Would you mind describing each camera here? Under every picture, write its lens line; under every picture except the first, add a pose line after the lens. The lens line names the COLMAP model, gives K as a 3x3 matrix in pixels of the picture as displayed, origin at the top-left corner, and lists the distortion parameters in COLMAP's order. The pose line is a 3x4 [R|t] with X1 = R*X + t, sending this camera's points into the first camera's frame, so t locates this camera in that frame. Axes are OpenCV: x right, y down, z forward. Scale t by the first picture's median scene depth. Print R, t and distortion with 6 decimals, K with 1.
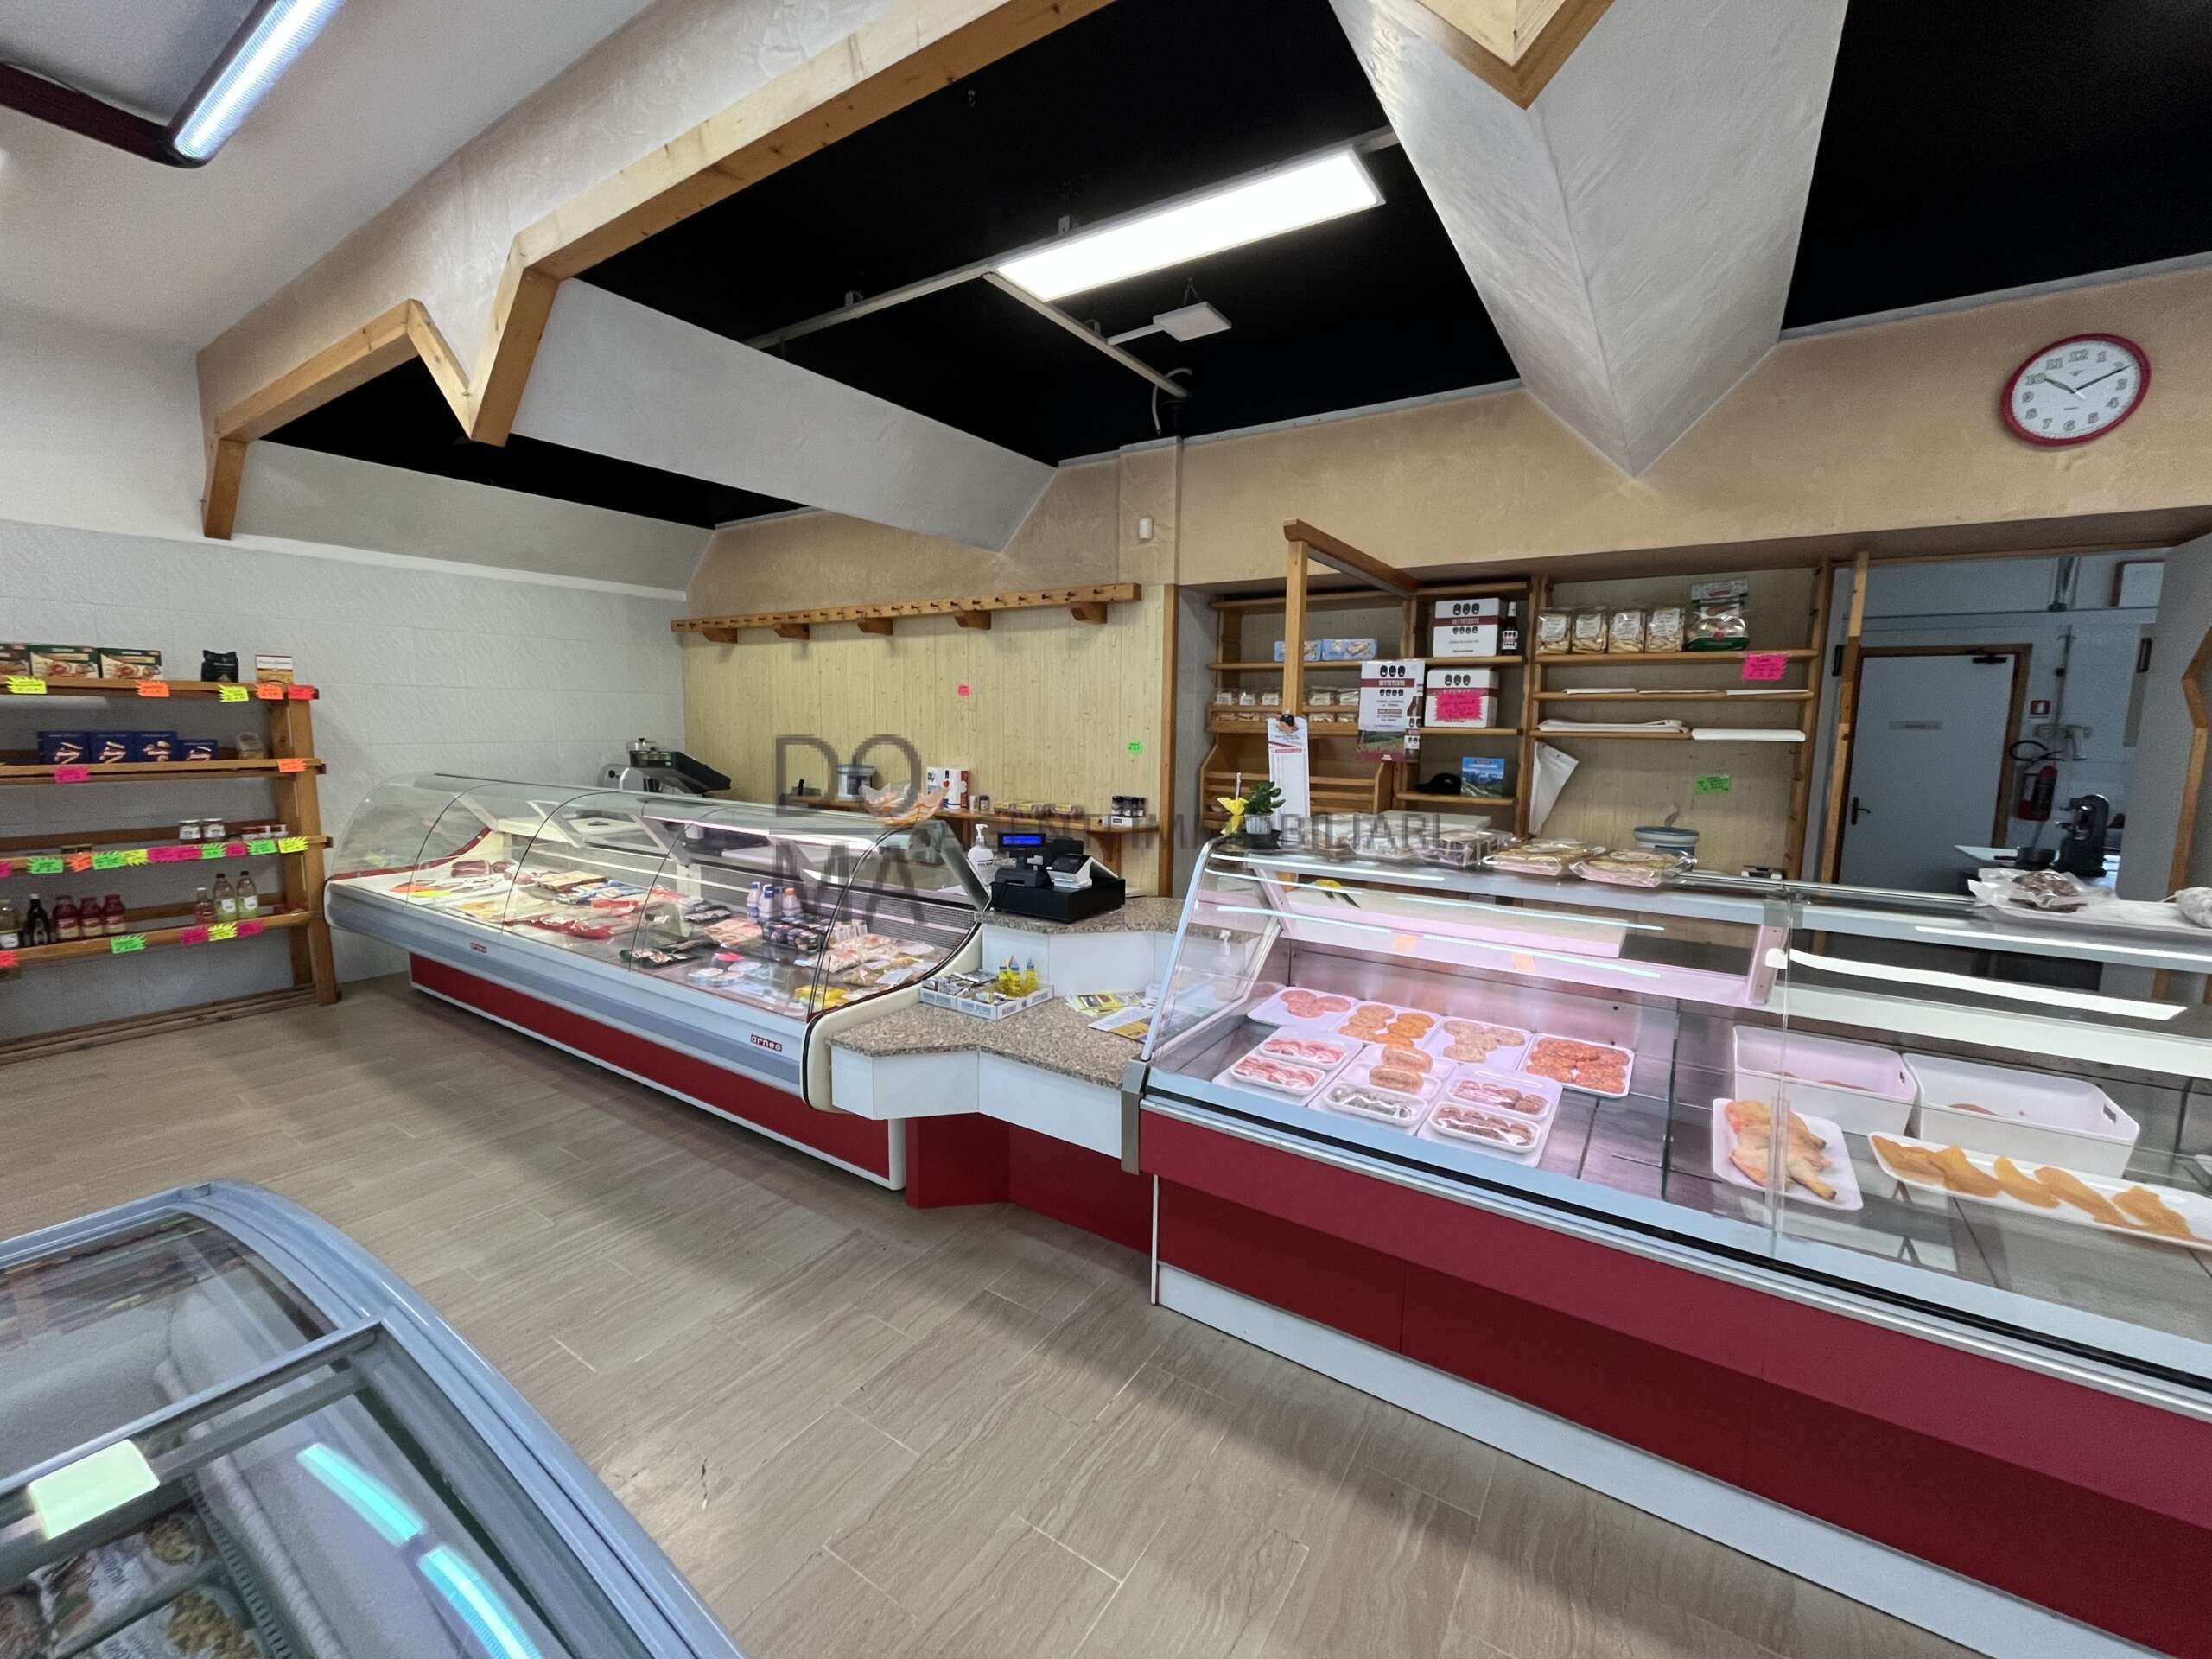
lens RADIAL K [[891.5, 0, 1107.5], [0, 891.5, 827.4], [0, 0, 1]] dist [-0.003000, -0.000257]
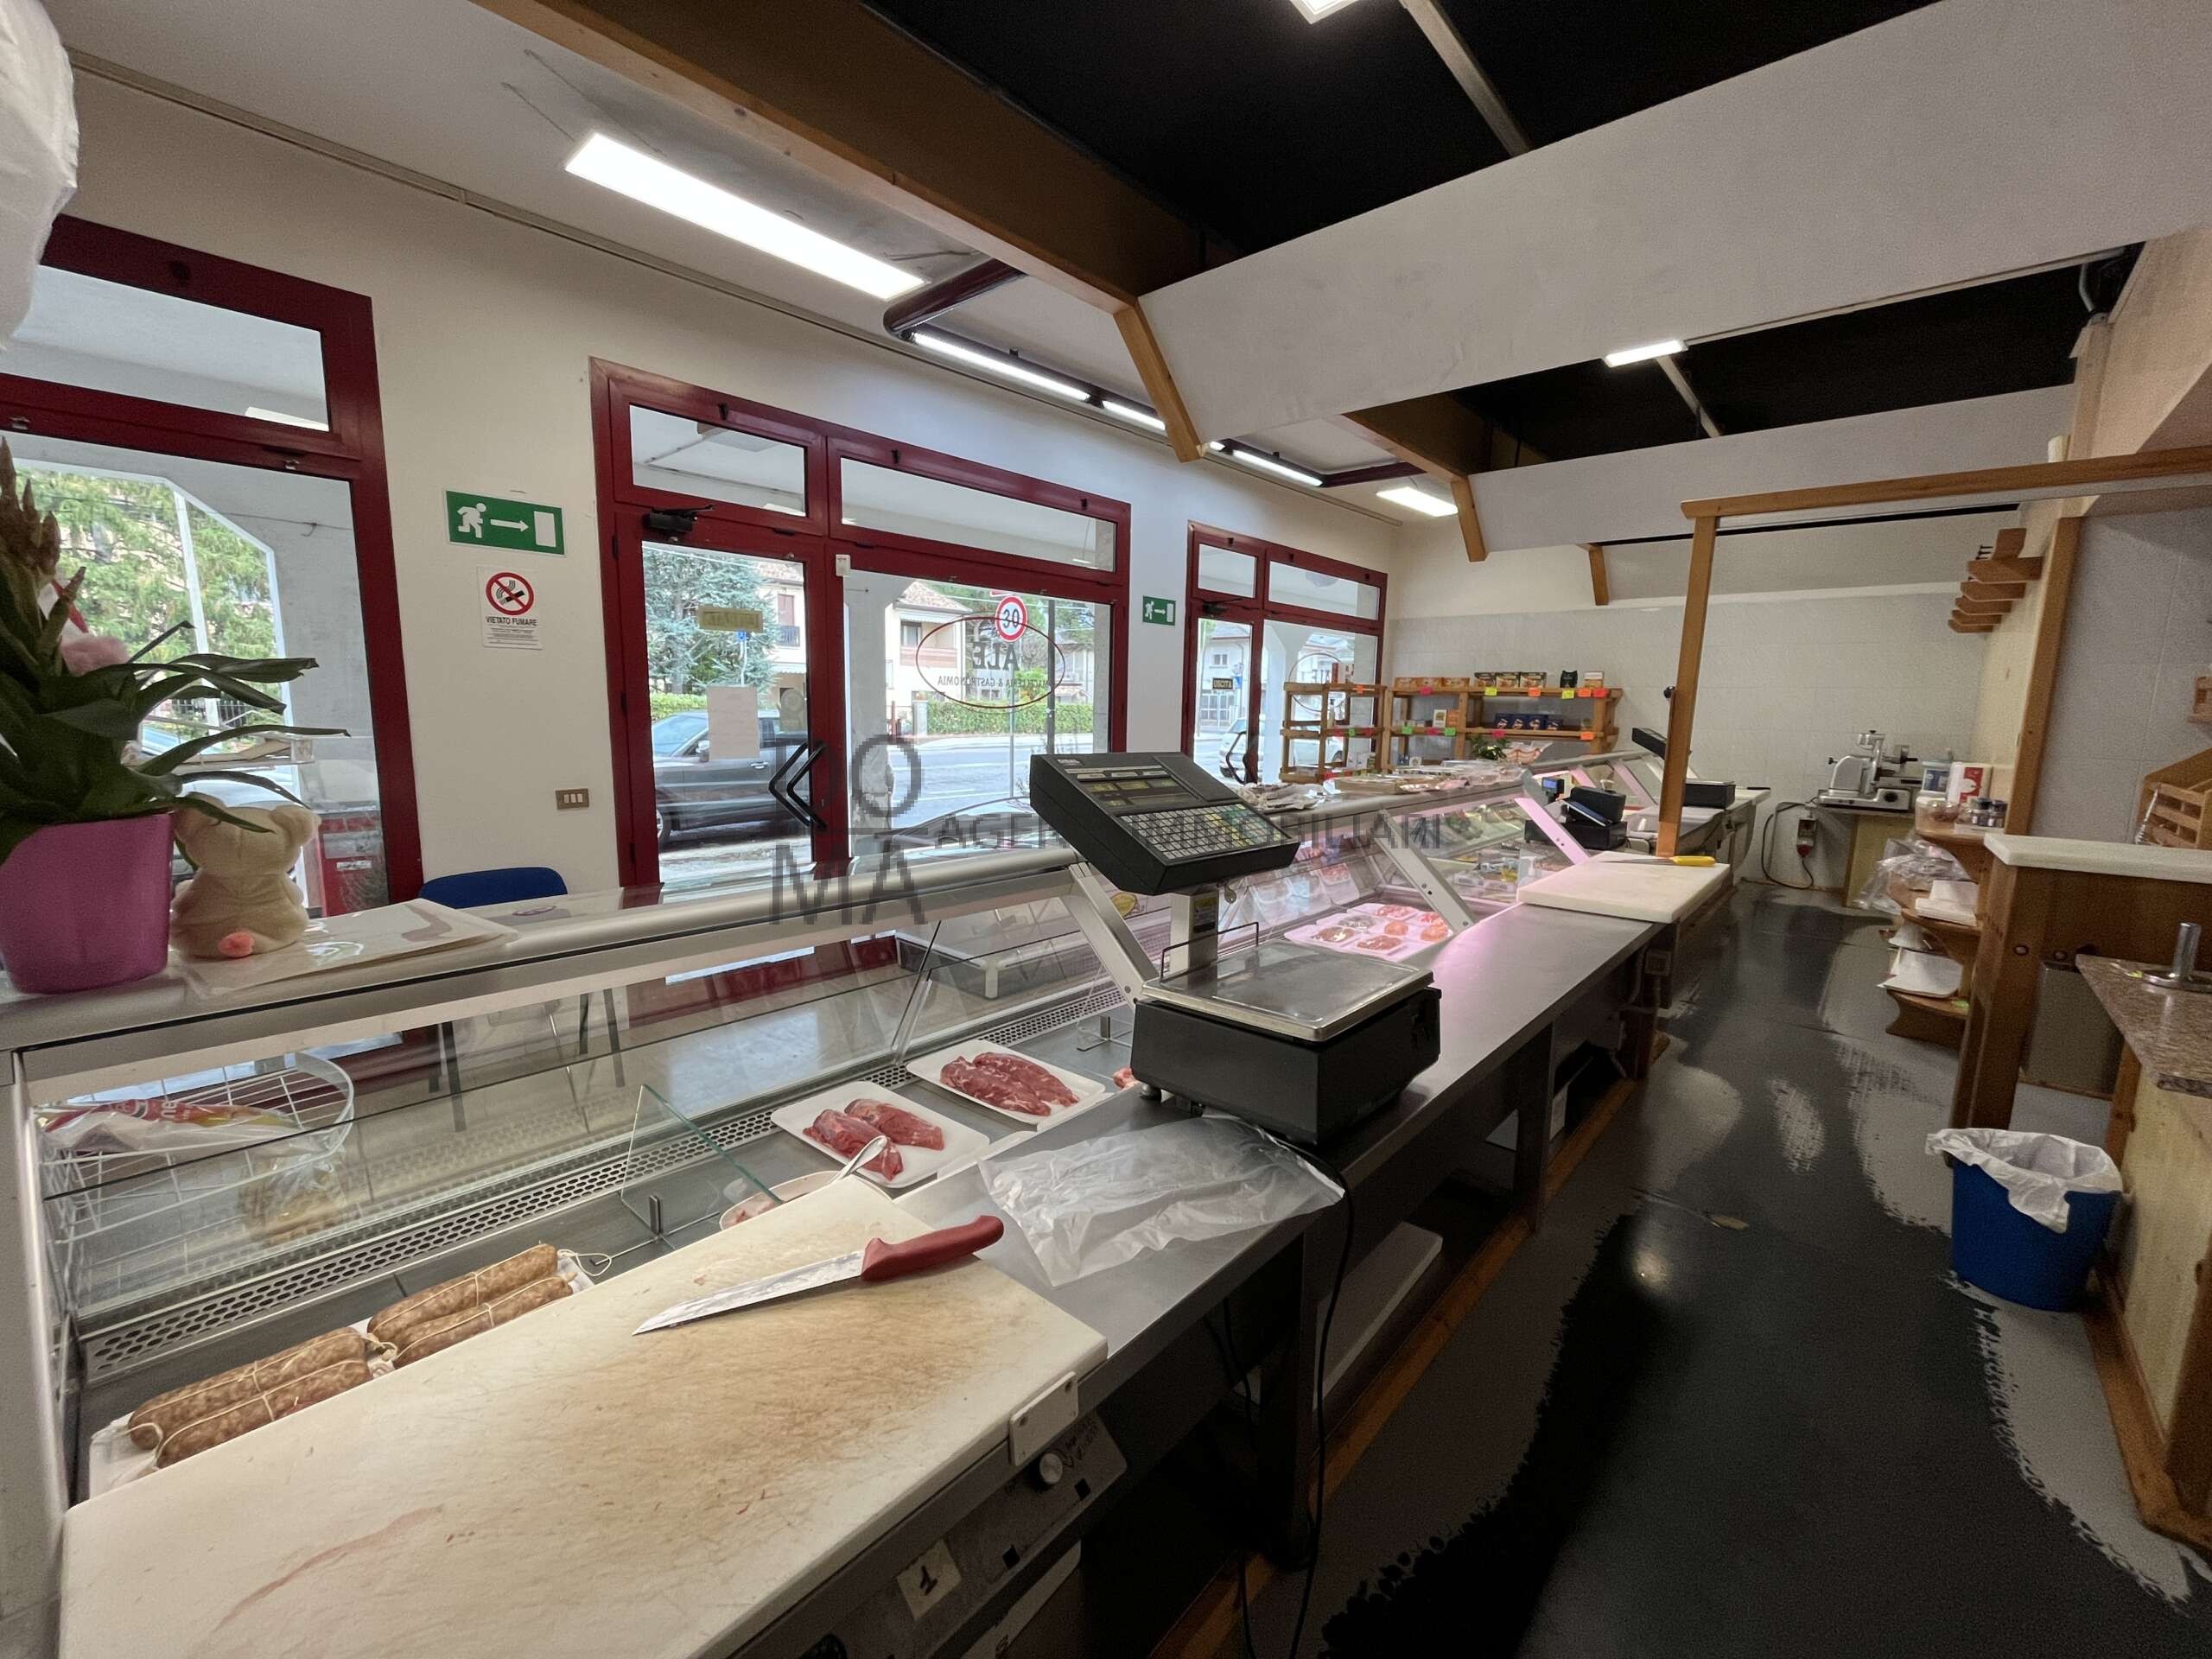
lens RADIAL K [[891.5, 0, 1107.0], [0, 891.5, 832.9], [0, 0, 1]] dist [-0.003000, -0.000257]
pose [[-0.149620, 0.130455, -0.980100, 1.028199], [-0.142124, 0.978126, 0.151888, -0.018443], [0.978476, 0.162021, -0.127807, 0.391048]]
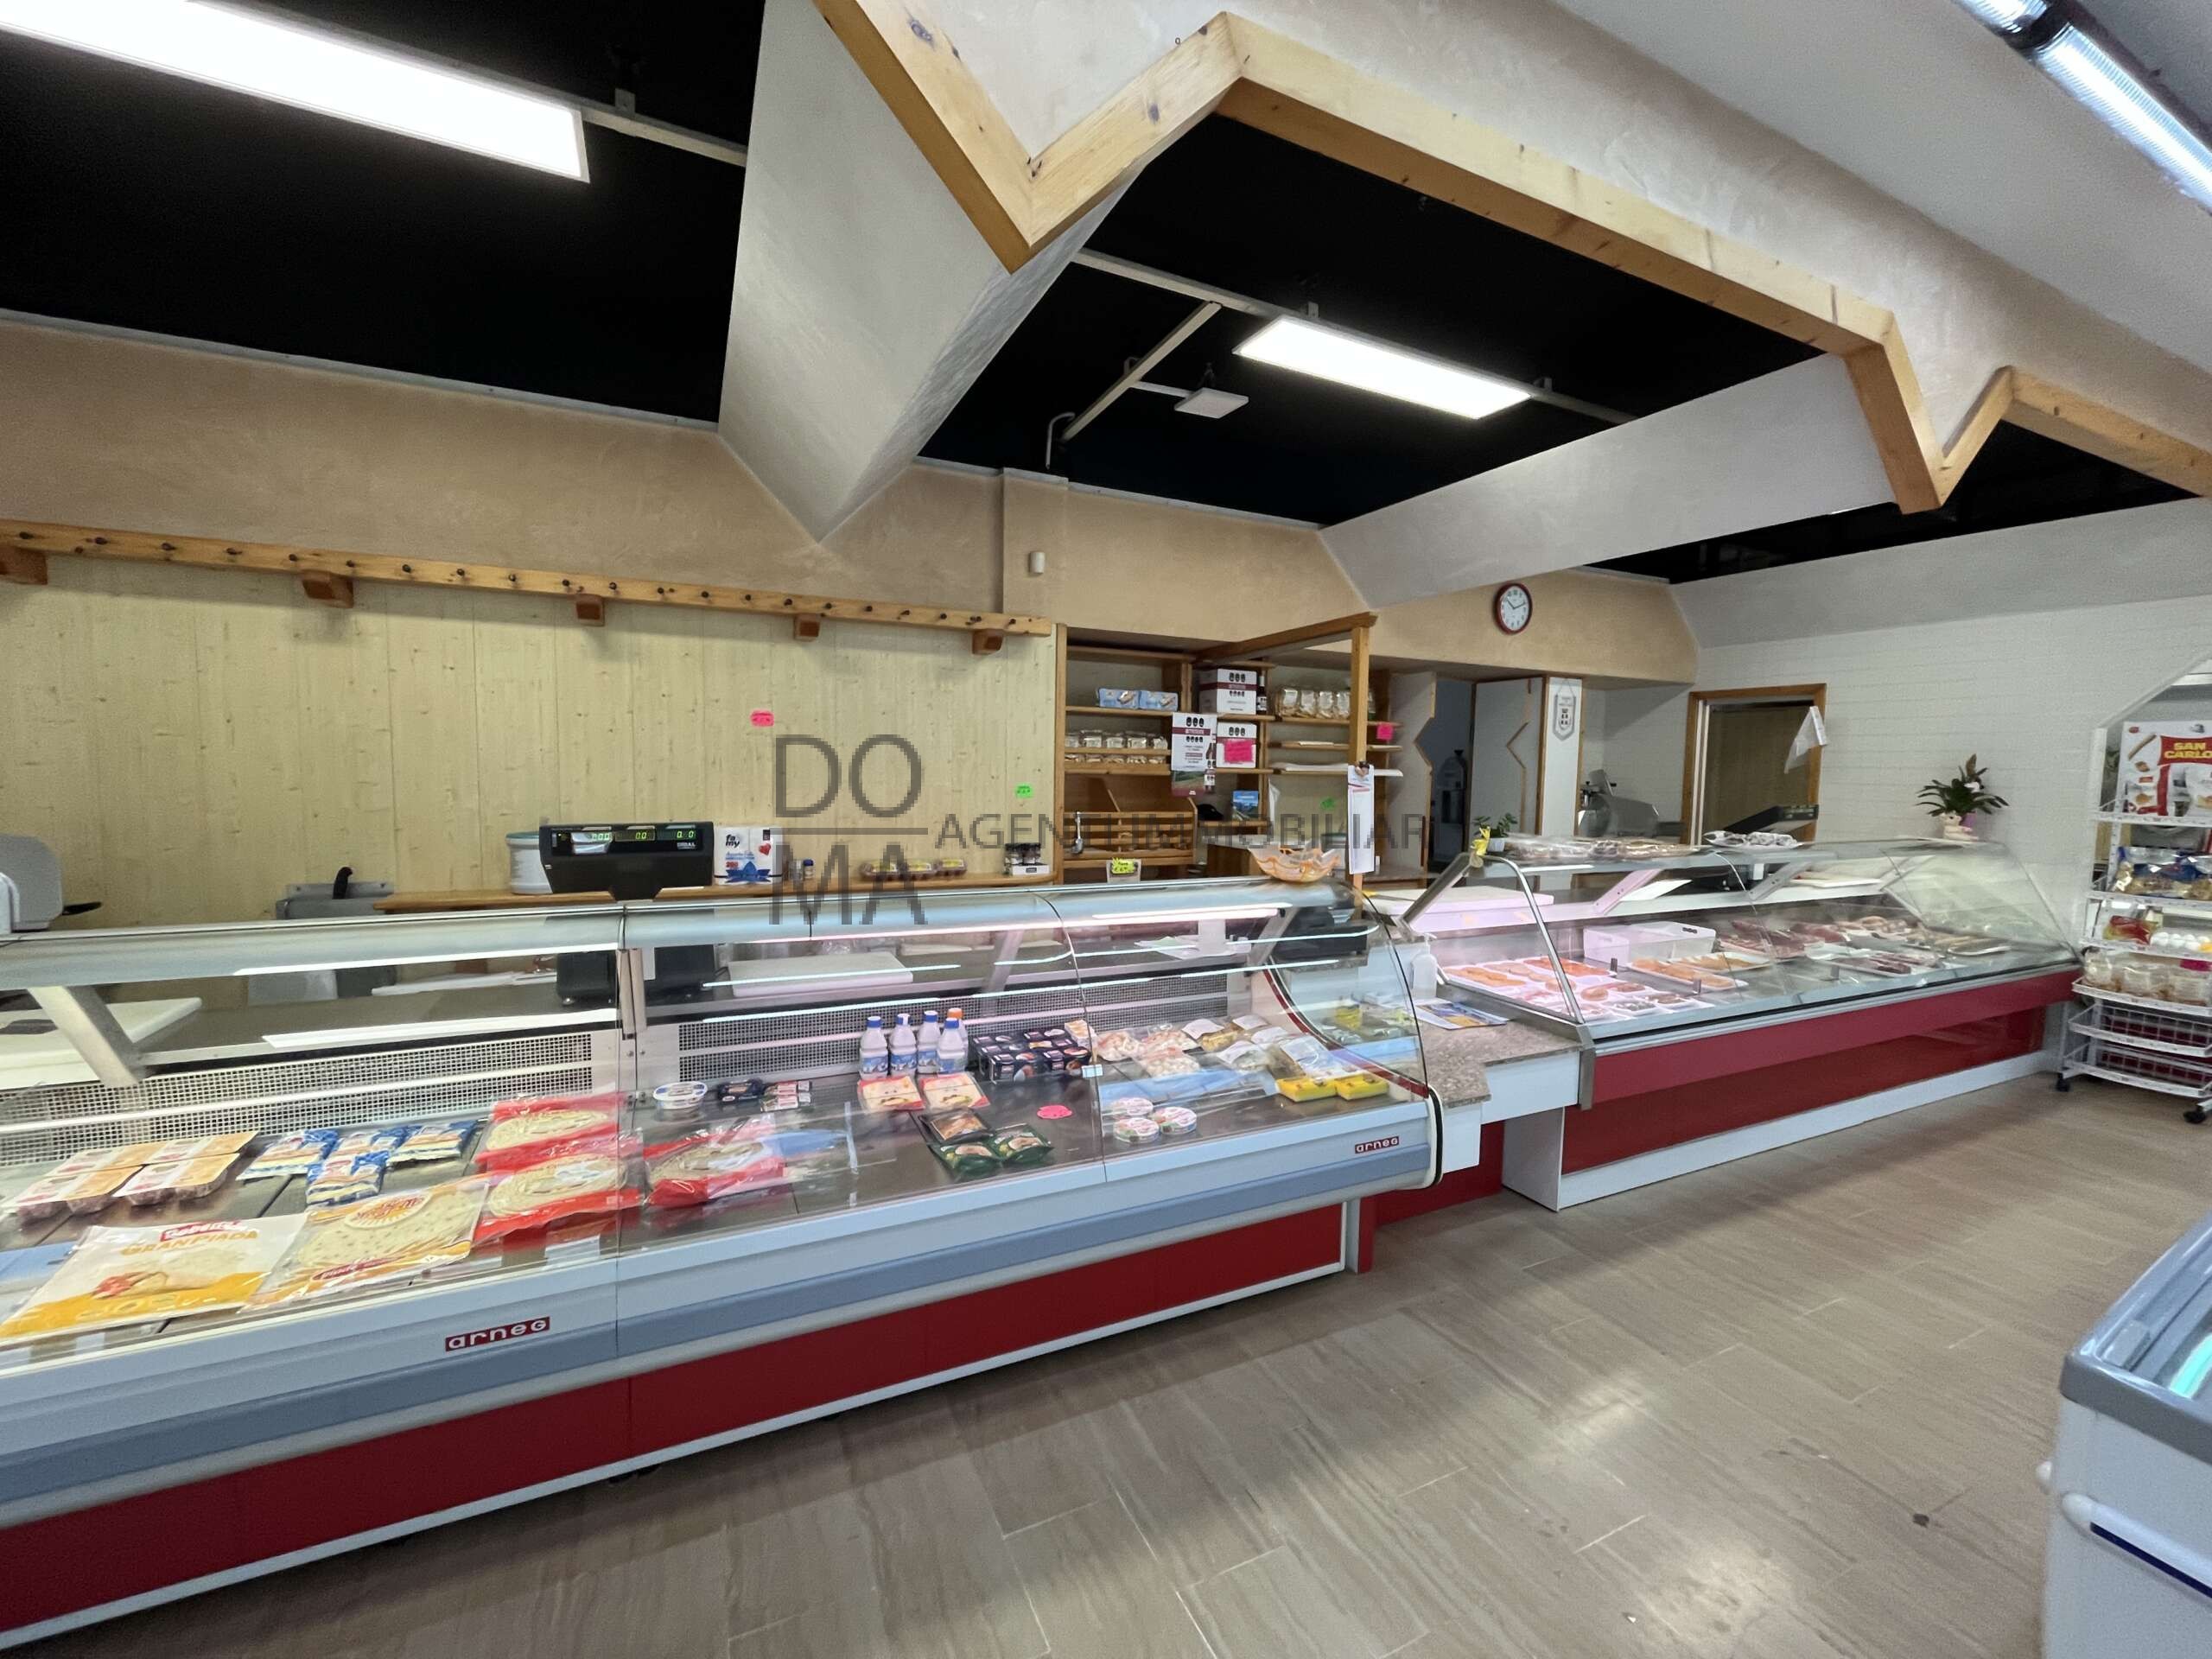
lens RADIAL K [[891.5, 0, 1103.8], [0, 891.5, 827.5], [0, 0, 1]] dist [-0.003000, -0.000257]
pose [[0.521578, -0.063318, 0.850851, -0.820096], [0.091716, 0.995625, 0.017870, -0.068175], [-0.848260, 0.068716, 0.525103, 0.497695]]
